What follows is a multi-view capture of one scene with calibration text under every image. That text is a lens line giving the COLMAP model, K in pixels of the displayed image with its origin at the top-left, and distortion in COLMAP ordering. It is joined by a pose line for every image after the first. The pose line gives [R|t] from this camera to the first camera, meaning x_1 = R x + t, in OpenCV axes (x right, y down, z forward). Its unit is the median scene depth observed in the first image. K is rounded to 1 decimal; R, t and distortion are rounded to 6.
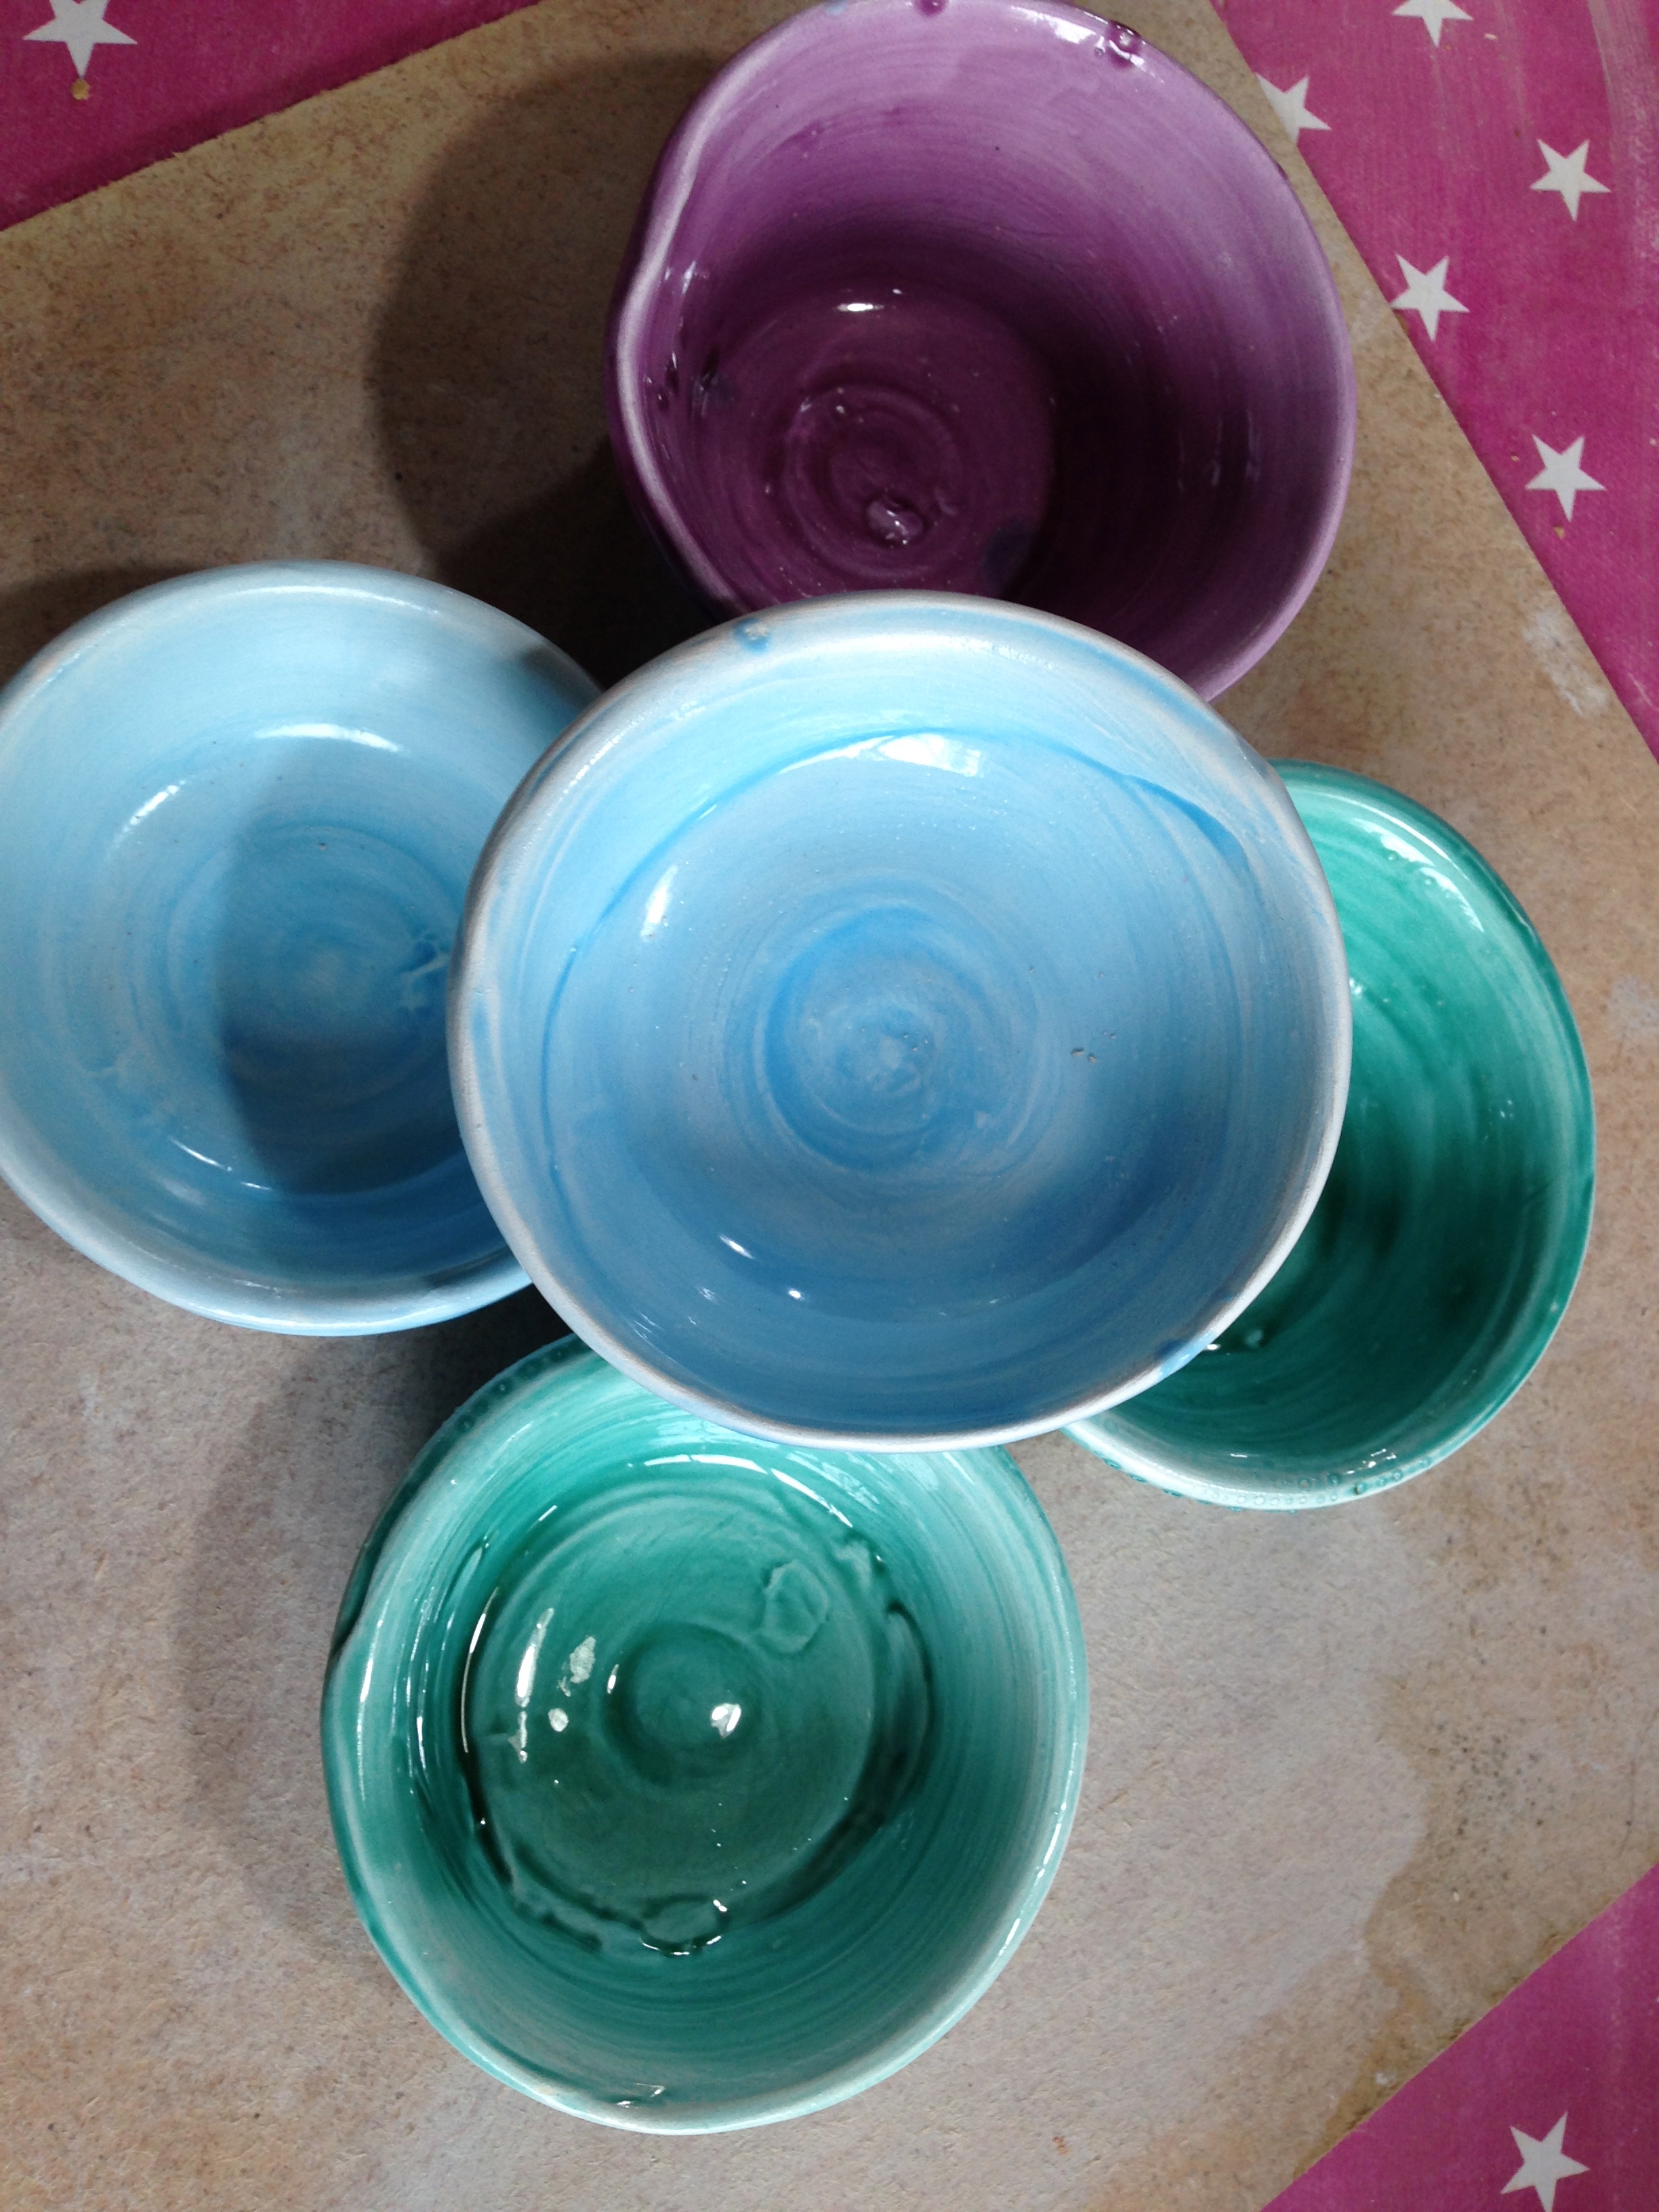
lens RADIAL K [[2056.0, 0, 829.5], [0, 2056.0, 1106.0], [0, 0, 1]] dist [0.207894, -0.454177]
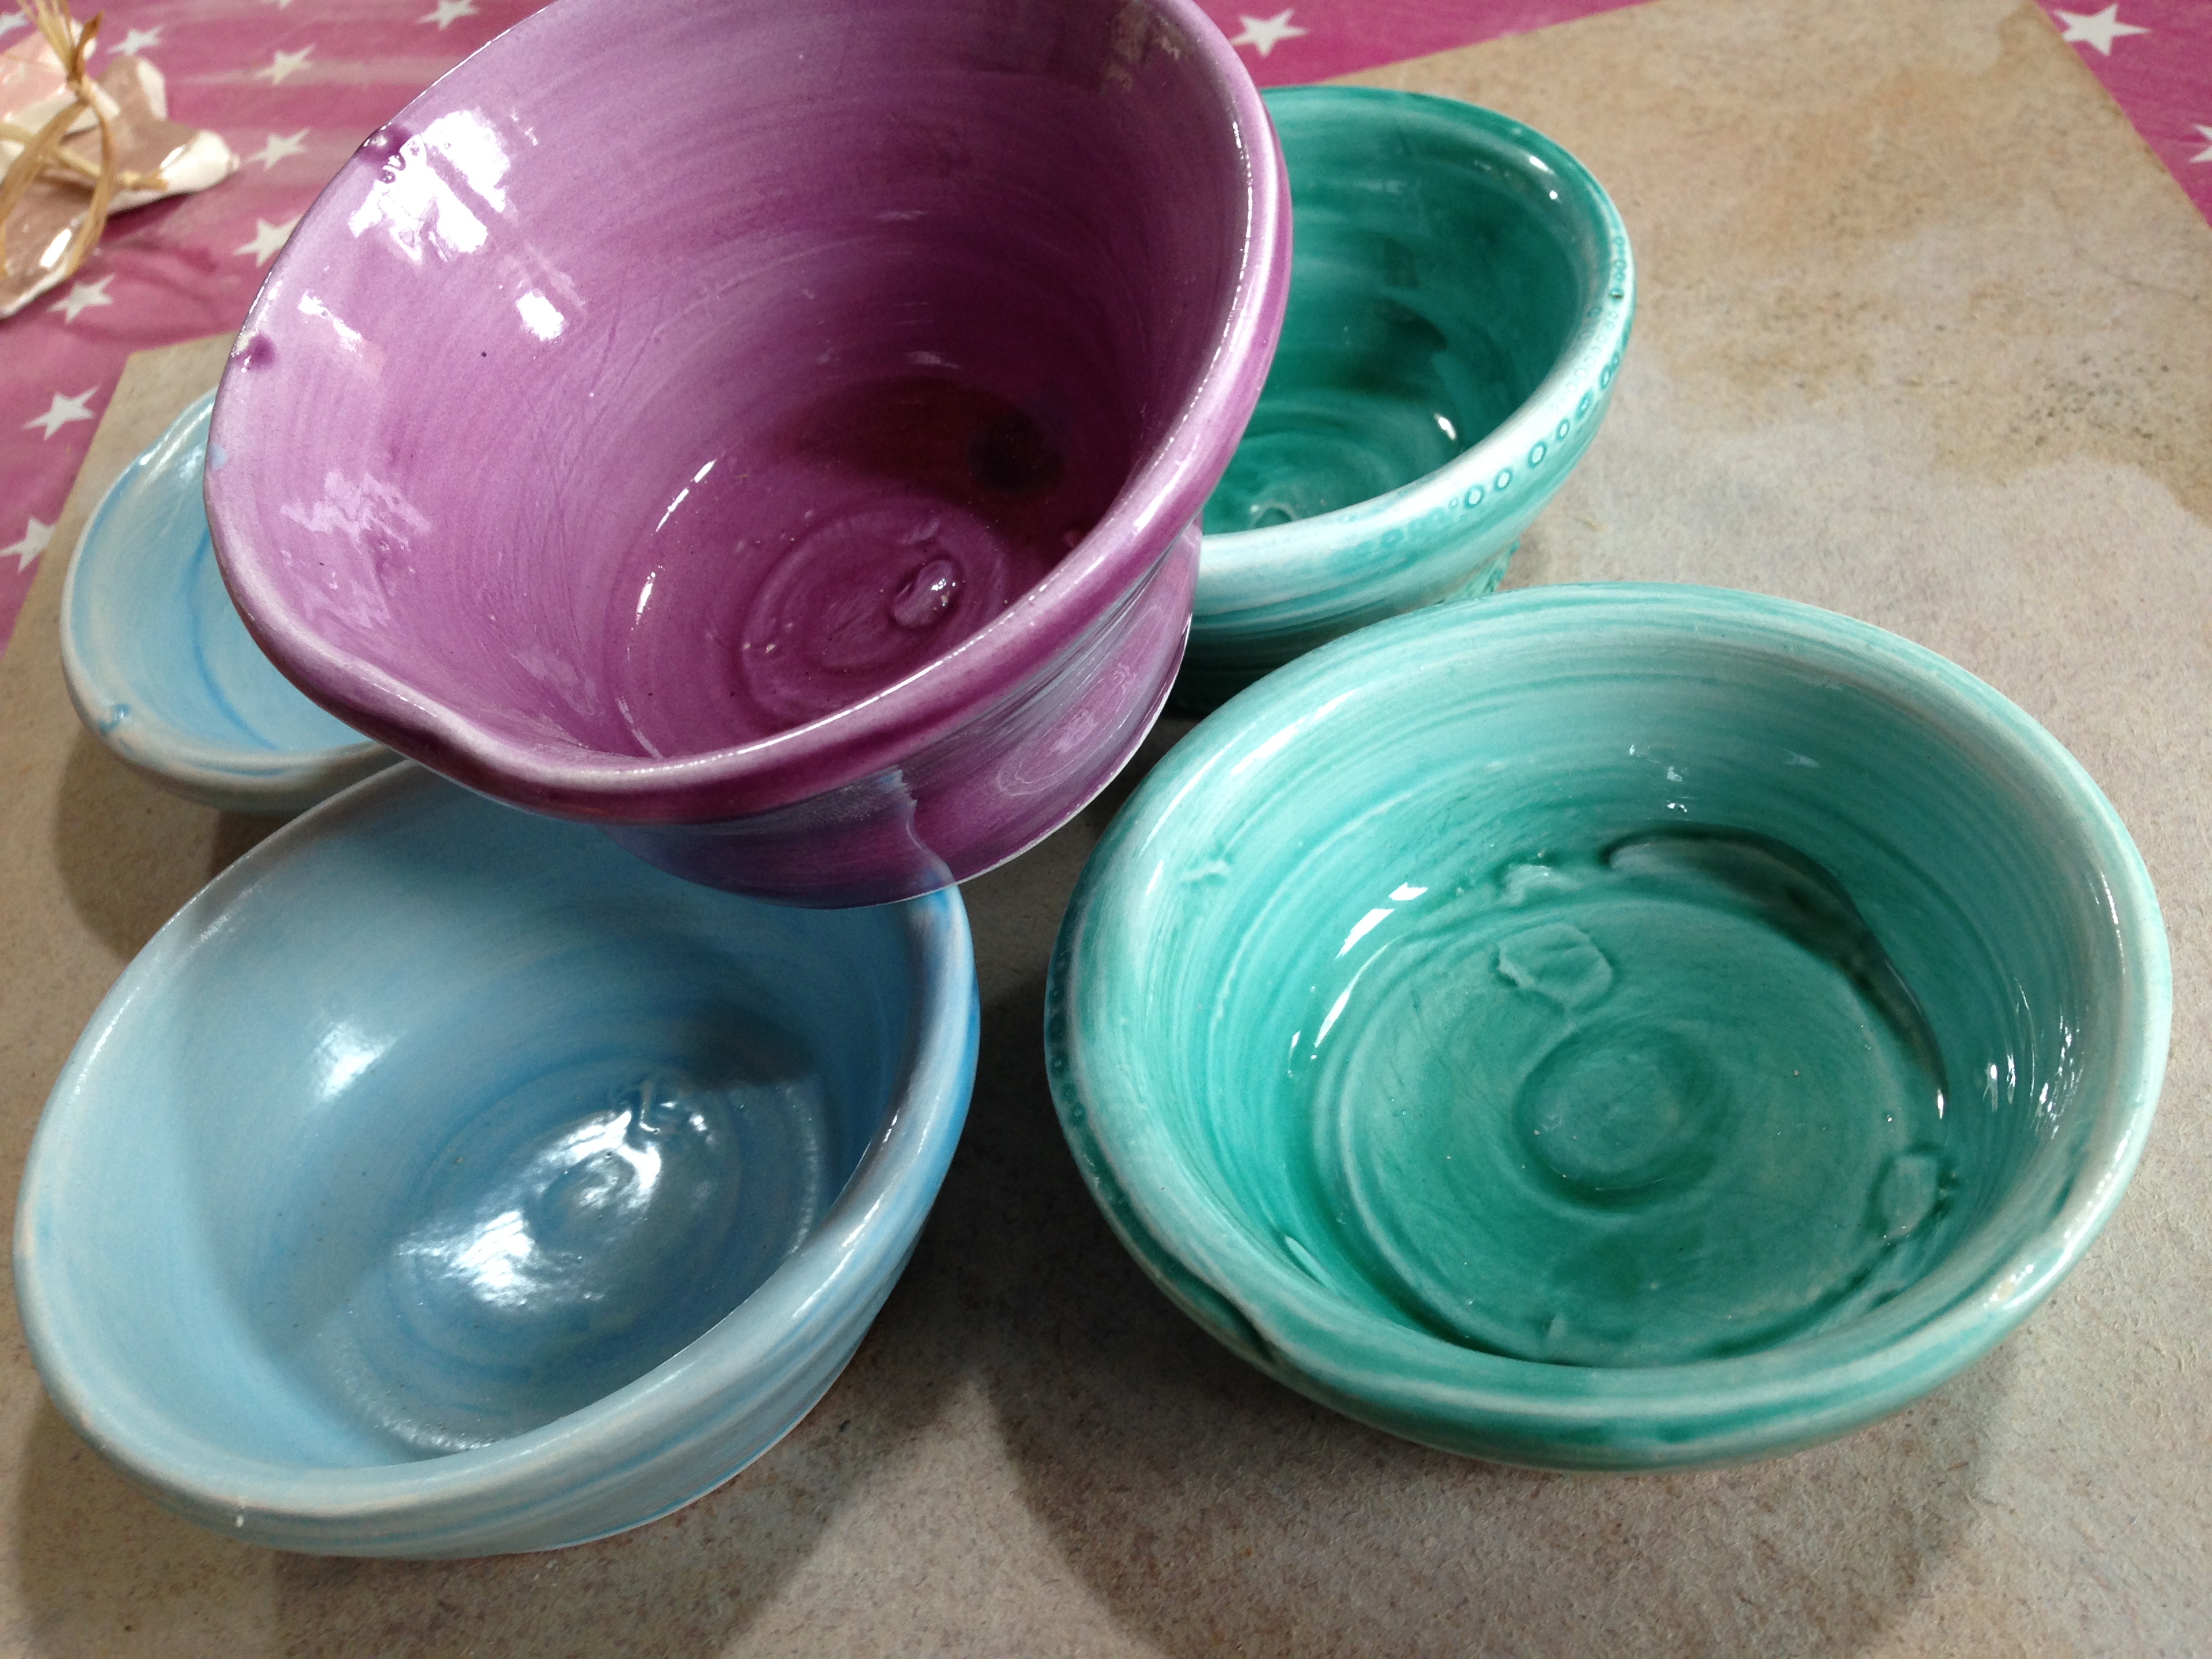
lens RADIAL K [[2056.0, 0, 1116.2], [0, 2056.0, 822.5], [0, 0, 1]] dist [0.207894, -0.454177]
pose [[0.392338, -0.871853, 0.293161, -0.261154], [0.894292, 0.286989, -0.343335, 0.345231], [0.215204, 0.396875, 0.892288, 0.262229]]
